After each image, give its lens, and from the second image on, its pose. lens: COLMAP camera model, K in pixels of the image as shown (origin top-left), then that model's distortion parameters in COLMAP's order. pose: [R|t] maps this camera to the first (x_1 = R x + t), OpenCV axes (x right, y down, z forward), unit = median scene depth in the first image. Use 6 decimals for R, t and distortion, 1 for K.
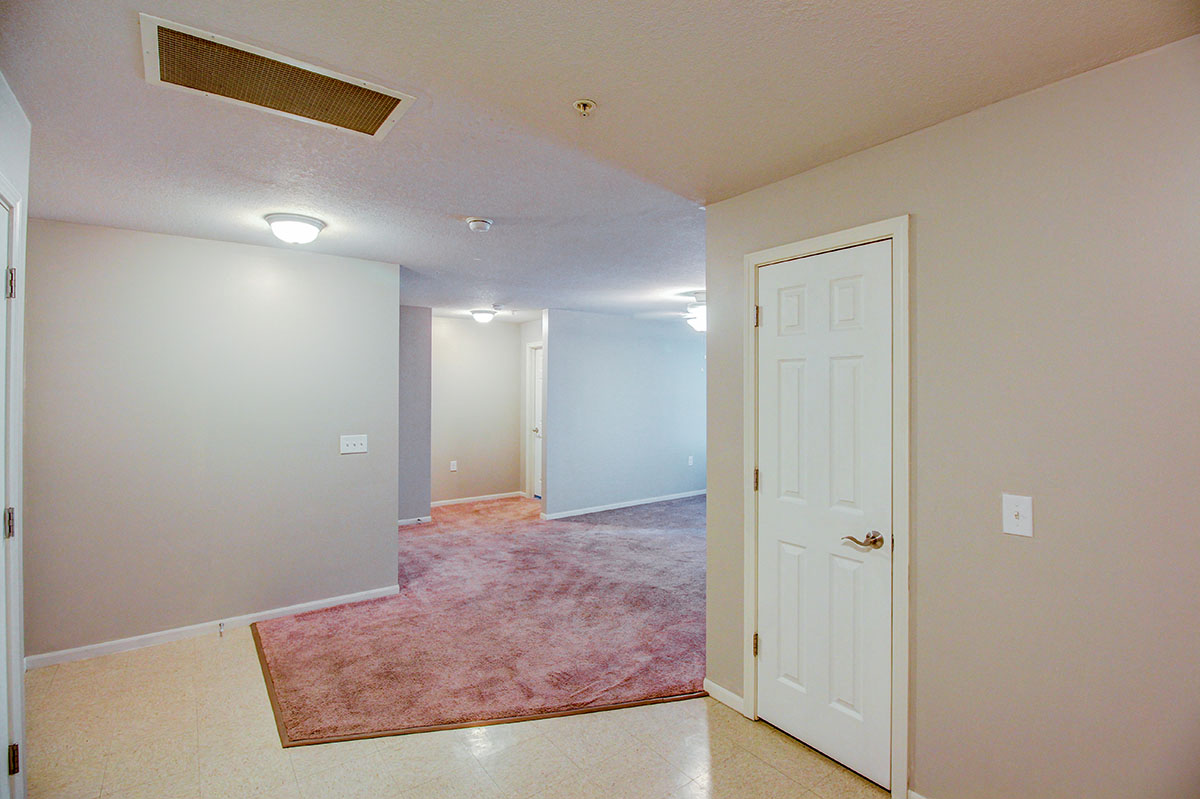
lens RADIAL K [[562.6, 0, 602.4], [0, 562.6, 392.9], [0, 0, 1]] dist [0.000256, -0.000067]
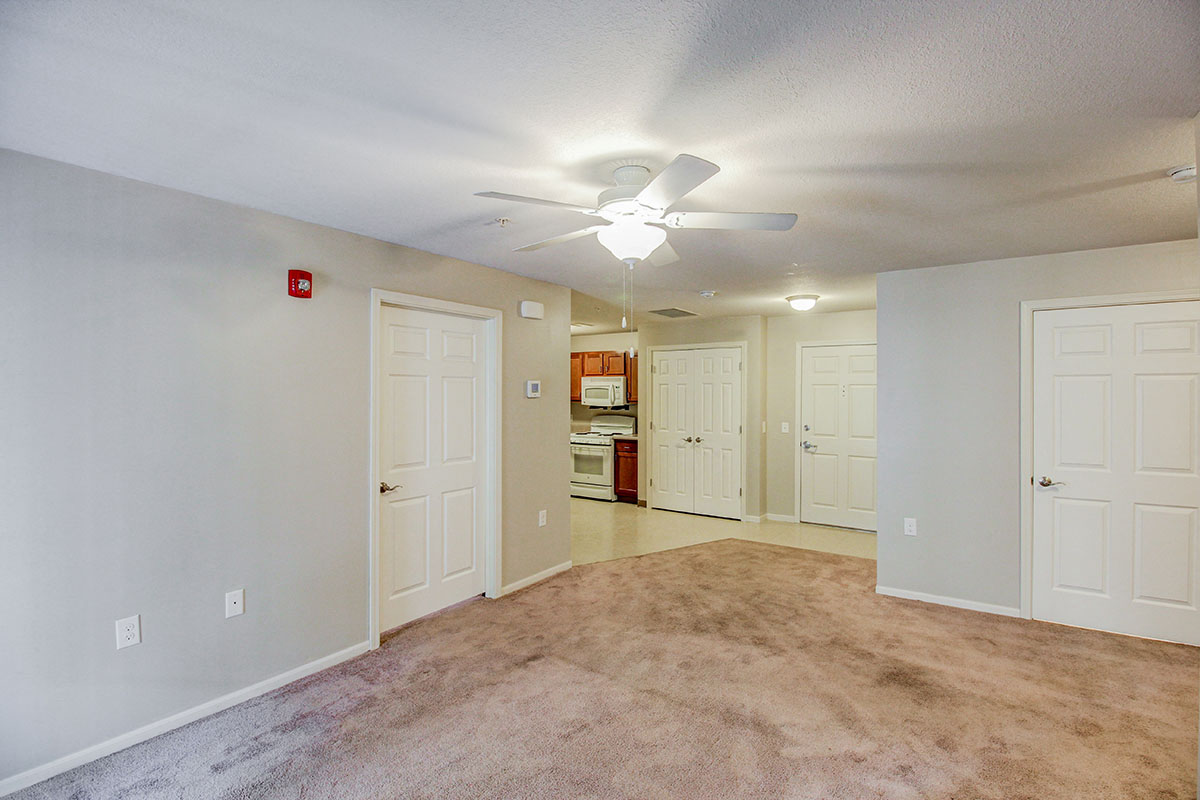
lens RADIAL K [[562.6, 0, 602.4], [0, 562.6, 393.4], [0, 0, 1]] dist [0.000256, -0.000067]
pose [[-0.952788, 0.002729, -0.303625, 0.401103], [0.003145, 0.999995, -0.000882, -0.010595], [0.303621, -0.001795, -0.952791, 1.709753]]
